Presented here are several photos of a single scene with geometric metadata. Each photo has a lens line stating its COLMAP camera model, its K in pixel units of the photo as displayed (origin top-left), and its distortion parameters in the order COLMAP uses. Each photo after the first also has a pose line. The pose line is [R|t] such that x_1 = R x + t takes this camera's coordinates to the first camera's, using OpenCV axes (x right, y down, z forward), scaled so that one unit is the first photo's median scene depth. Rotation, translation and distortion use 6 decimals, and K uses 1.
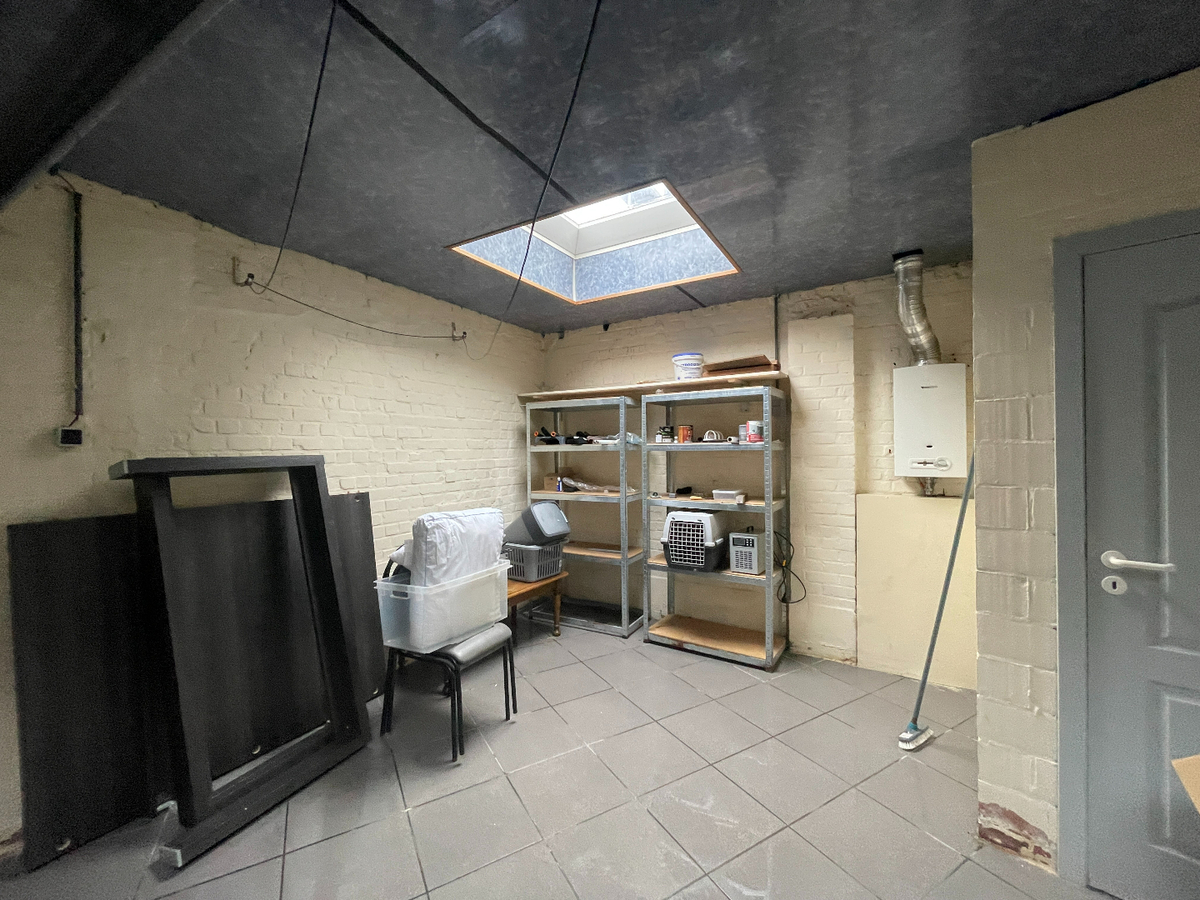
lens RADIAL K [[482.8, 0, 591.8], [0, 482.8, 449.8], [0, 0, 1]] dist [-0.000138, -0.000370]
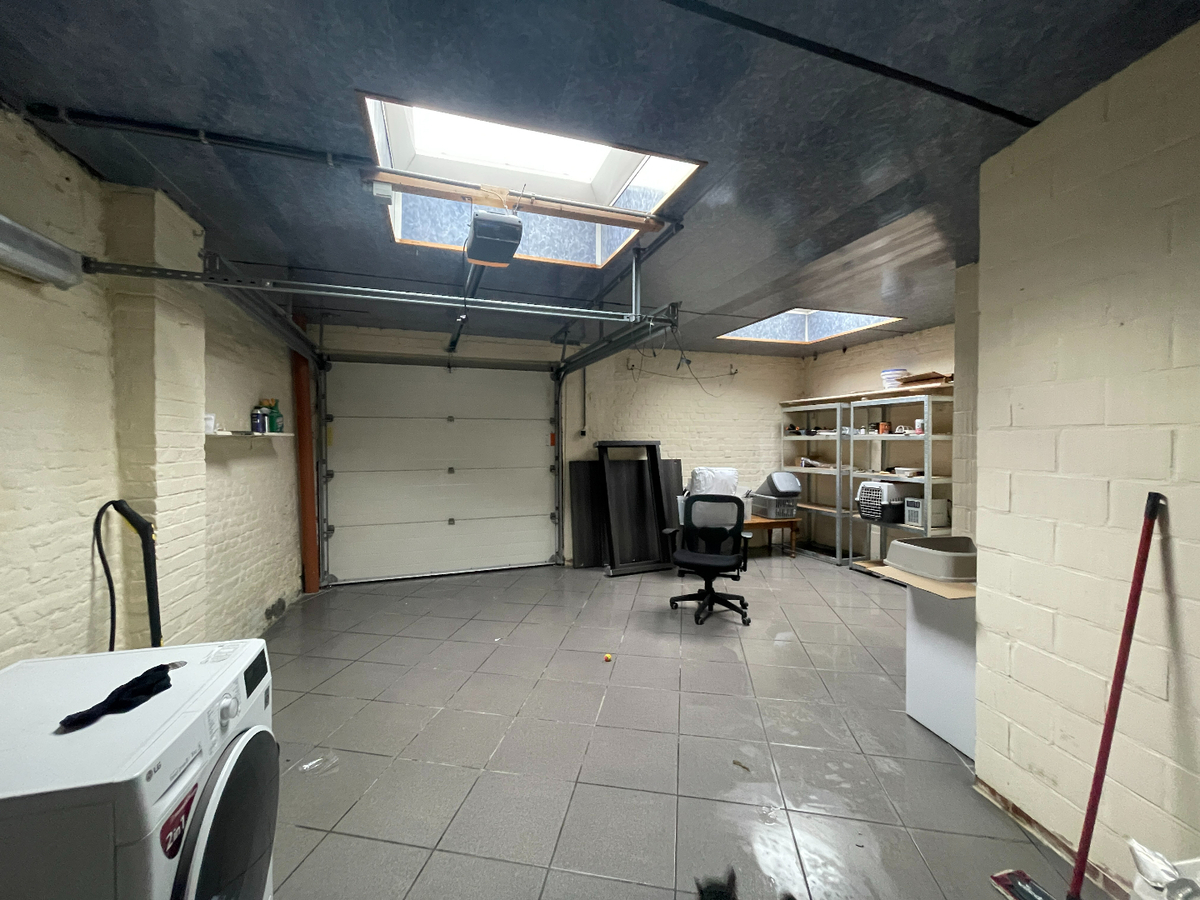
lens RADIAL K [[482.8, 0, 602.1], [0, 482.8, 446.1], [0, 0, 1]] dist [-0.000138, -0.000370]
pose [[0.769515, 0.014130, -0.638472, 0.483796], [-0.006133, 0.999873, 0.014736, 0.004214], [0.638599, -0.007423, 0.769504, -0.644455]]
